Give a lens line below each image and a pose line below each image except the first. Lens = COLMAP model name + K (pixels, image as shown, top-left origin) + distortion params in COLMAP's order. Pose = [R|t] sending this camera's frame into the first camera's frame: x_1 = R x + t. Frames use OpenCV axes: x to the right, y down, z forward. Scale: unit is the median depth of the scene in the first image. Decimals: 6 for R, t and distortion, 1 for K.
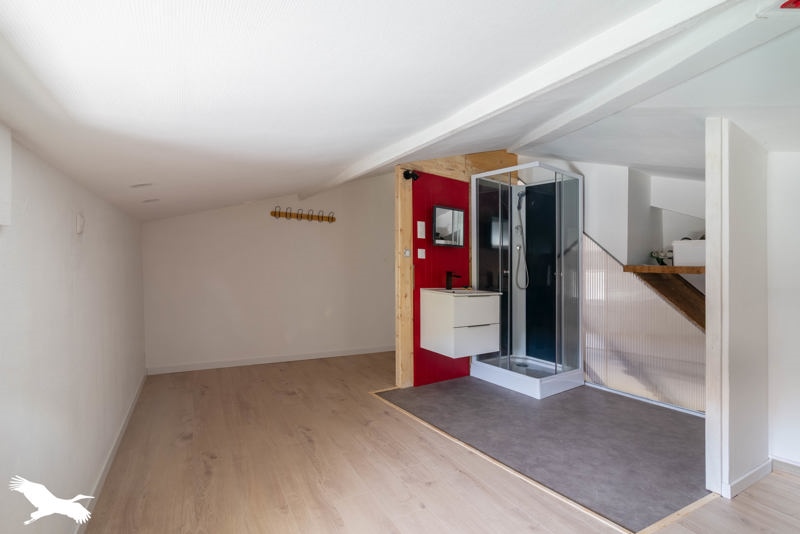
lens RADIAL K [[379.6, 0, 414.4], [0, 379.6, 282.7], [0, 0, 1]] dist [-0.012898, -0.000168]
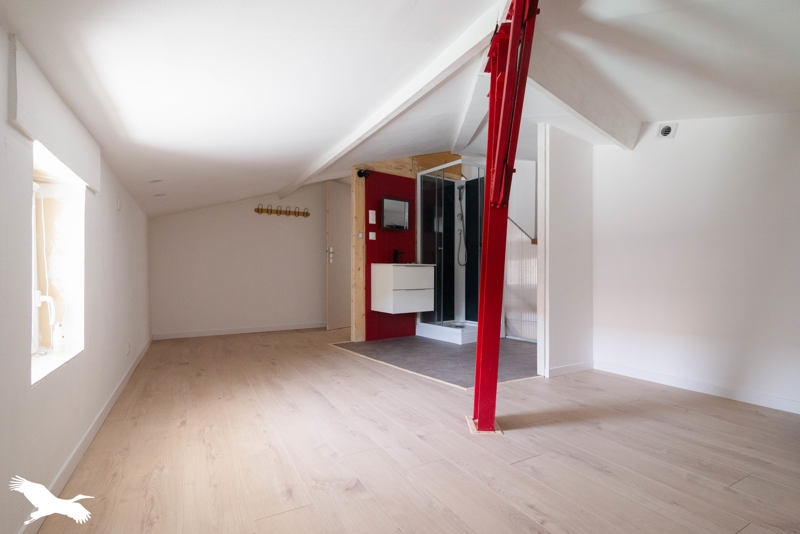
lens RADIAL K [[388.5, 0, 404.1], [0, 388.5, 268.6], [0, 0, 1]] dist [-0.000310, 0.000136]
pose [[0.999320, -0.026056, -0.026083, 0.149464], [0.024584, 0.998170, -0.055244, 0.100417], [0.027474, 0.054565, 0.998132, -0.251871]]
